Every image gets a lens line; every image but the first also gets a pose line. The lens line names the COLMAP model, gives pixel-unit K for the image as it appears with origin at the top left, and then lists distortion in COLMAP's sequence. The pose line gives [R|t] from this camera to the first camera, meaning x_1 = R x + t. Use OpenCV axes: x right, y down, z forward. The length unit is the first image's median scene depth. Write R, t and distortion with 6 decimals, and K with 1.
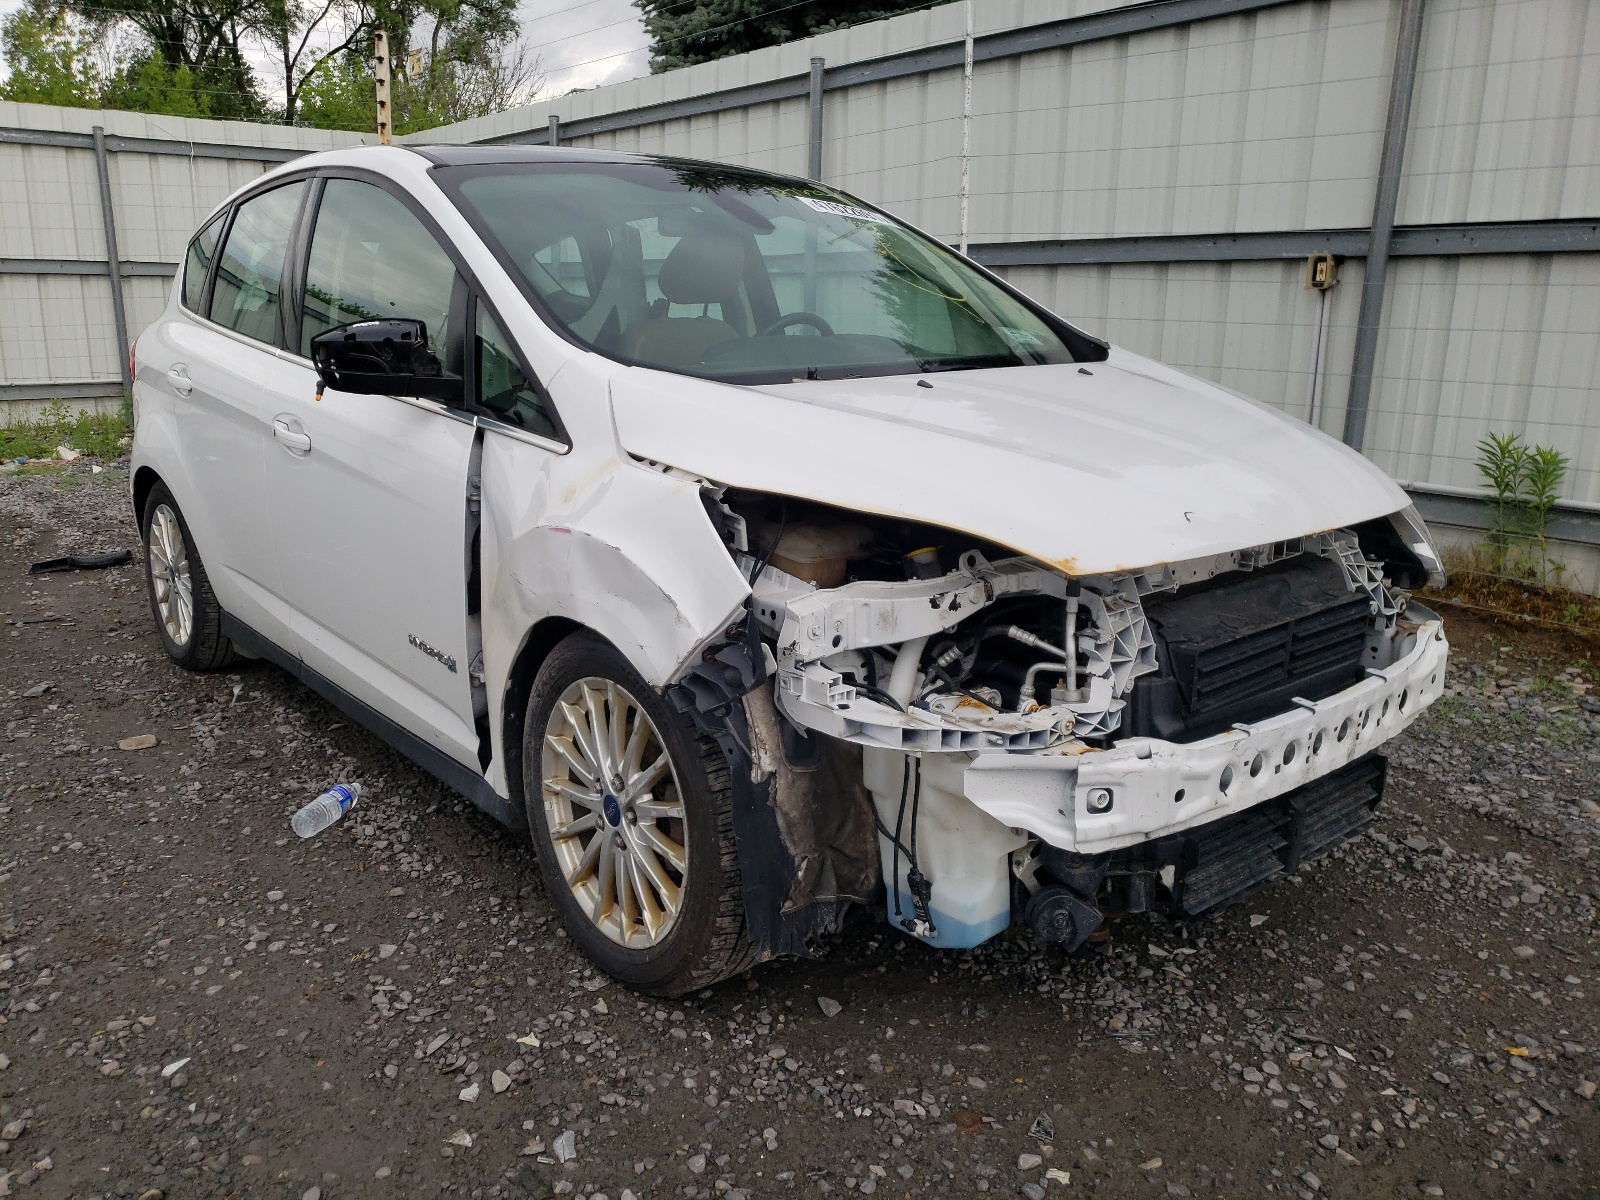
lens RADIAL K [[1226.3, 0, 786.5], [0, 1226.3, 583.8], [0, 0, 1]] dist [0.055239, -0.054778]
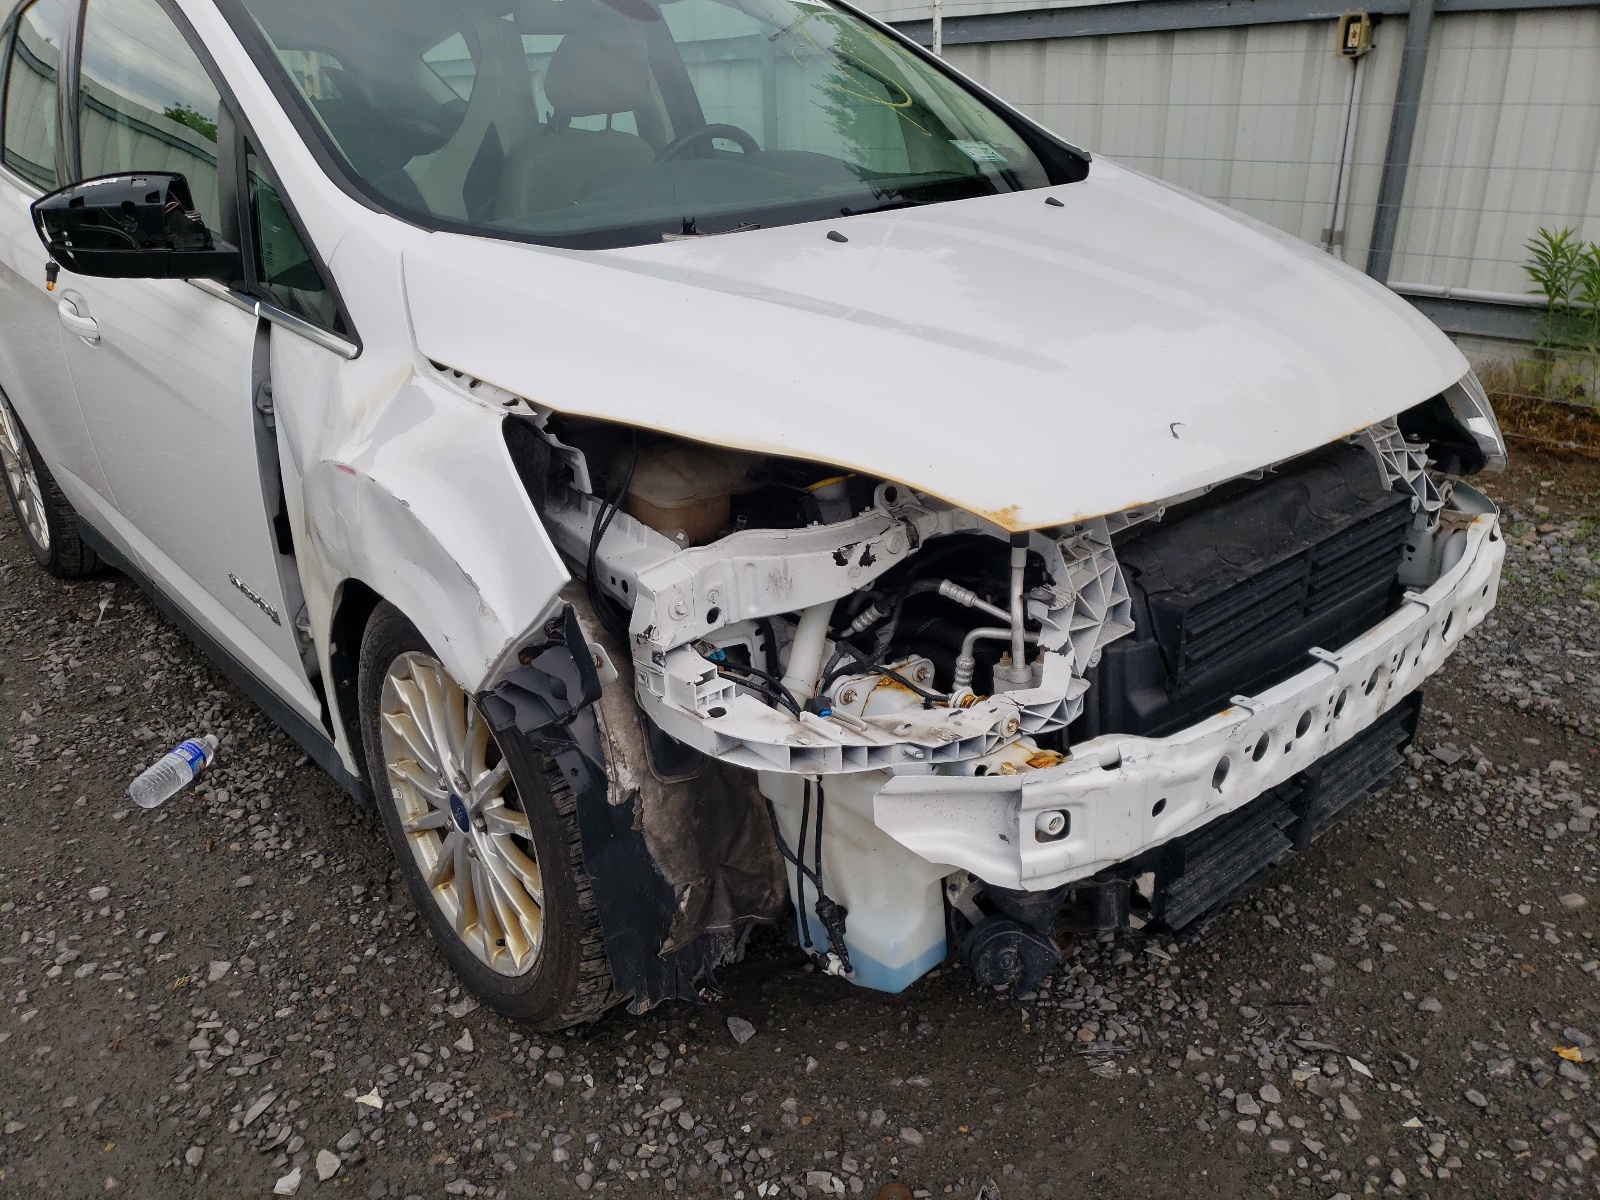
lens RADIAL K [[1226.3, 0, 805.0], [0, 1226.3, 610.4], [0, 0, 1]] dist [0.055239, -0.054778]
pose [[0.998986, -0.044976, 0.001952, 0.091762], [0.043911, 0.983056, 0.177968, -0.082545], [-0.009923, -0.177702, 0.984034, 0.241476]]
